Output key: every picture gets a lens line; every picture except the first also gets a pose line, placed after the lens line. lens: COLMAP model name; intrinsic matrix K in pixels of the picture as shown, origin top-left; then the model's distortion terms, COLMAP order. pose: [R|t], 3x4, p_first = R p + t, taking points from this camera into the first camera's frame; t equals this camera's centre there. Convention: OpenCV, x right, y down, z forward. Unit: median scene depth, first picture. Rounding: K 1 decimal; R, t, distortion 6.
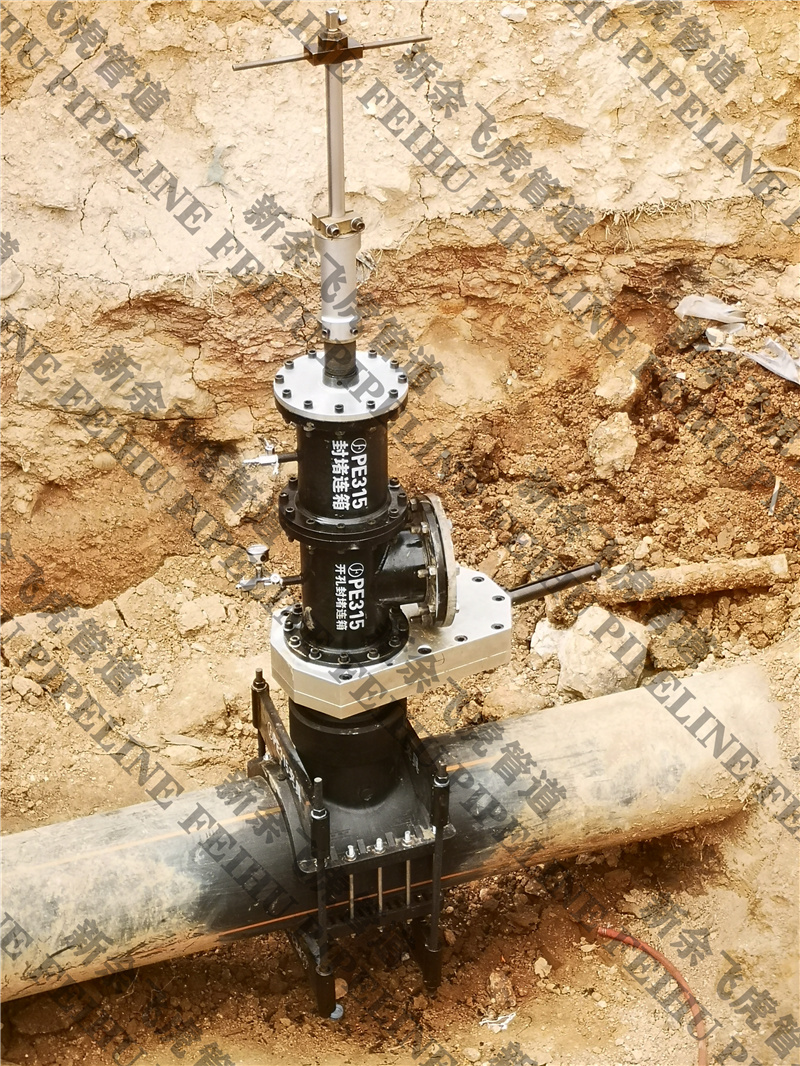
lens RADIAL K [[2511.4, 0, 401.3], [0, 2511.4, 535.5], [0, 0, 1]] dist [-0.058765, 0.000000]
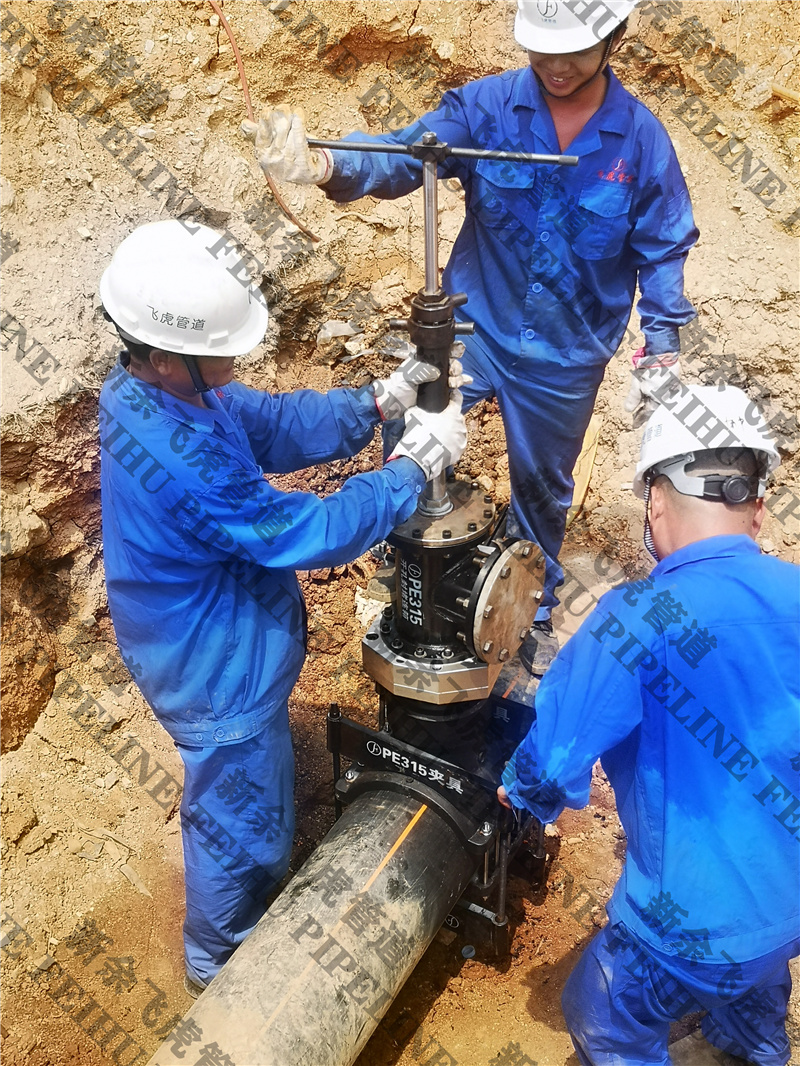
lens RADIAL K [[1316.9, 0, 395.9], [0, 1316.9, 529.2], [0, 0, 1]] dist [-0.033380, 0.000000]
pose [[0.739990, -0.355145, 0.571216, -0.295561], [0.362795, 0.925860, 0.105652, -0.058259], [-0.566388, 0.129053, 0.813972, 0.456294]]
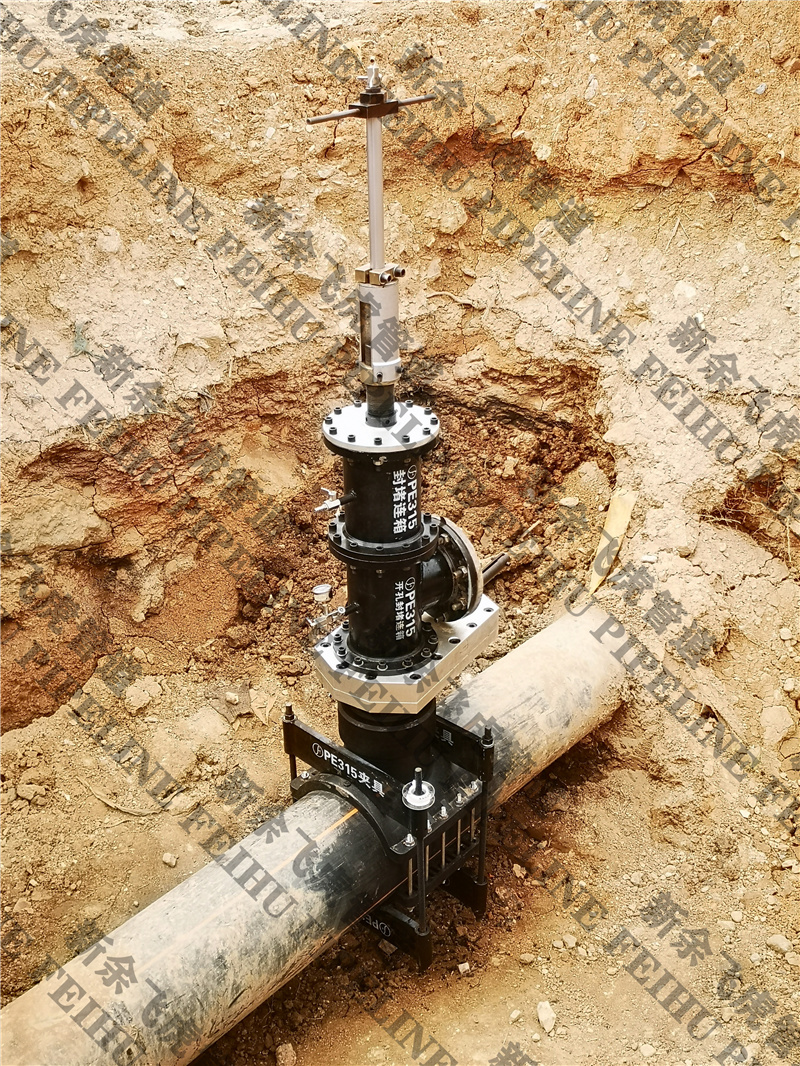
lens RADIAL K [[1220.6, 0, 399.4], [0, 1220.6, 529.5], [0, 0, 1]] dist [-0.005567, 0.000000]
pose [[0.874904, -0.218327, 0.432293, -0.216382], [0.257684, 0.965637, -0.033830, 0.005851], [-0.410052, 0.140993, 0.901098, 0.396733]]
